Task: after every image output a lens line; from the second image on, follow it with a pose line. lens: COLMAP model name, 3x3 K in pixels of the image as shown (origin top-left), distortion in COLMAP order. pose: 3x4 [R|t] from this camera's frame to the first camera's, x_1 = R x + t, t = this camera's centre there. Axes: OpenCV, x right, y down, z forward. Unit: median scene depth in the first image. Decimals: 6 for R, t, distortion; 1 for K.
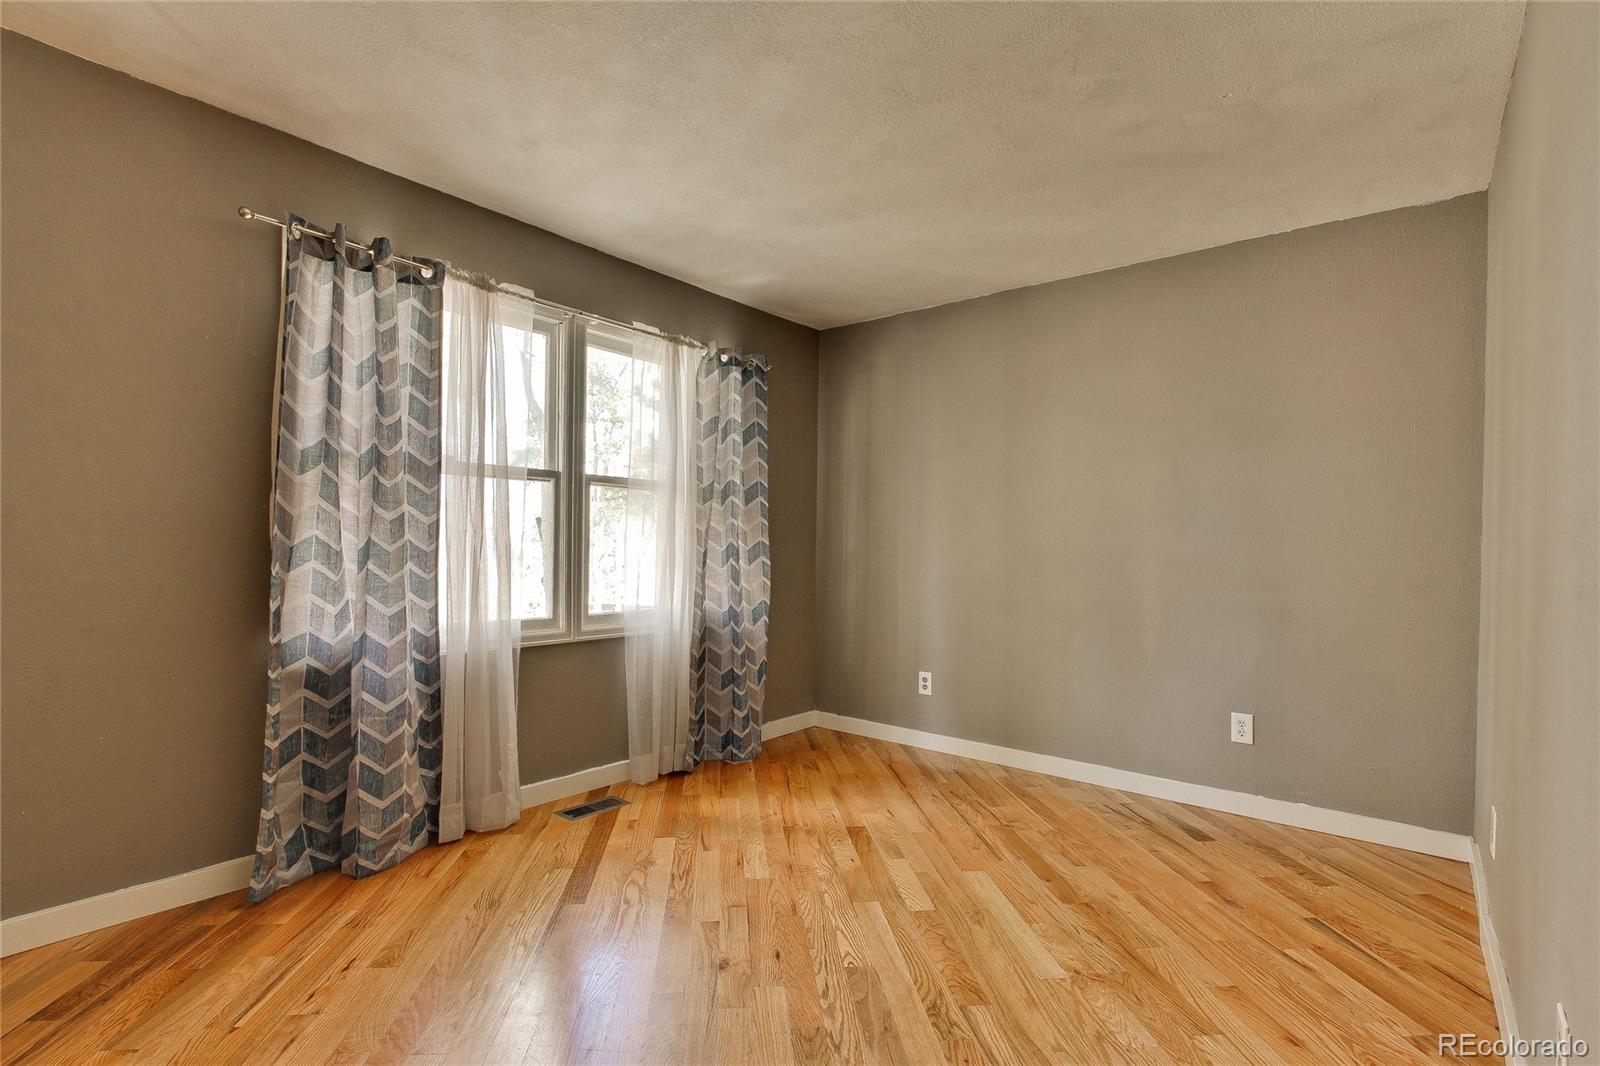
lens RADIAL K [[739.4, 0, 809.1], [0, 739.4, 556.1], [0, 0, 1]] dist [-0.014042, 0.005144]
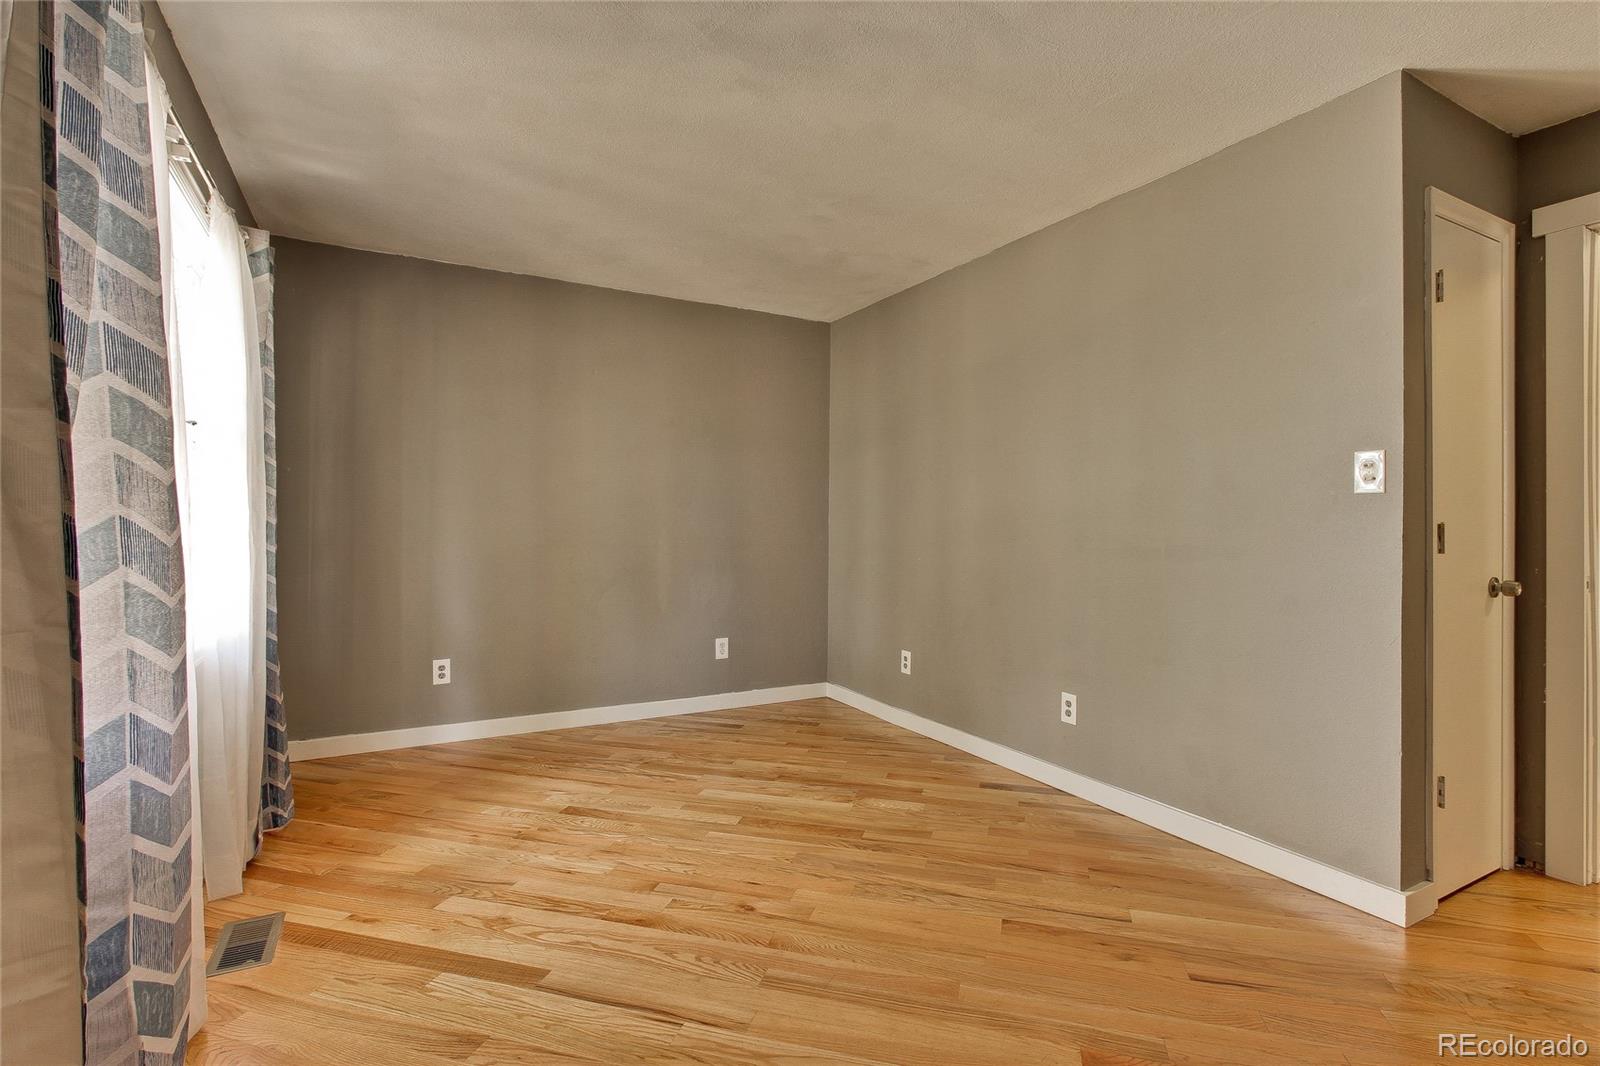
lens RADIAL K [[739.4, 0, 806.5], [0, 739.4, 529.3], [0, 0, 1]] dist [-0.014042, 0.005144]
pose [[0.379021, -0.018602, 0.925201, -0.689544], [0.014881, 0.999791, 0.014005, -0.014236], [-0.925268, 0.008460, 0.379219, 0.316422]]
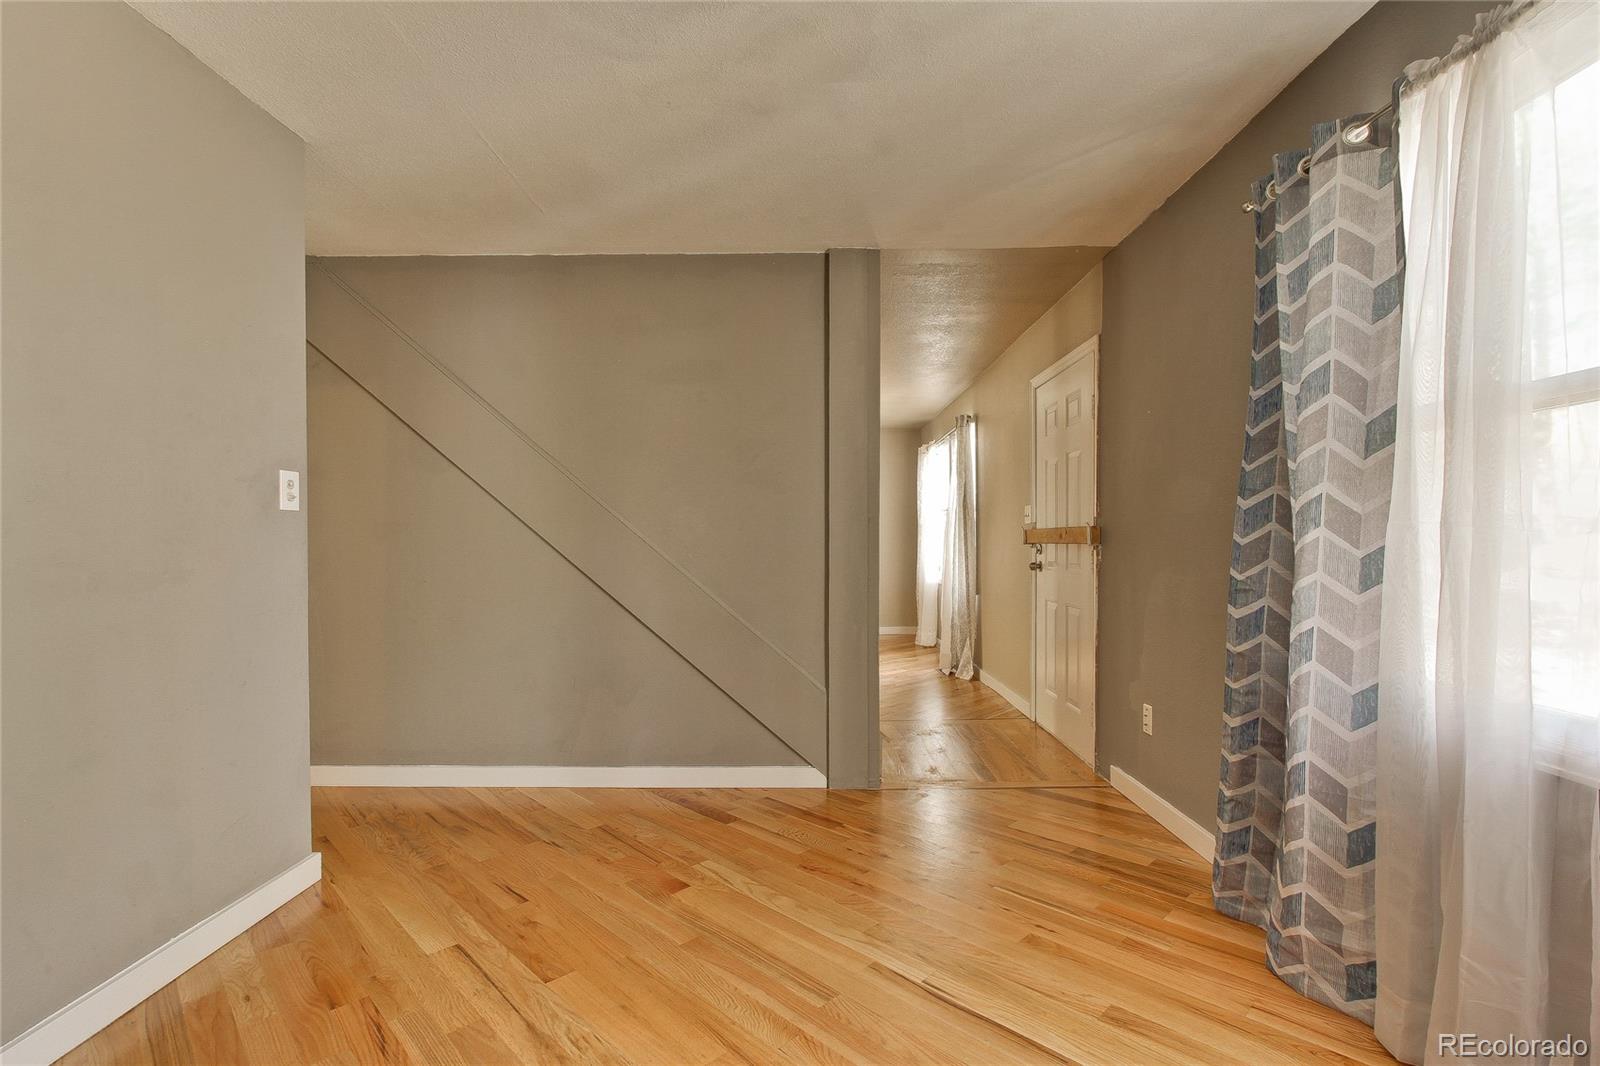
lens RADIAL K [[739.4, 0, 806.2], [0, 739.4, 540.4], [0, 0, 1]] dist [-0.014042, 0.005144]
pose [[-0.782996, -0.010103, -0.621944, 0.210825], [-0.016537, 0.999853, 0.004578, -0.012442], [0.621807, 0.013869, -0.783048, 1.009197]]
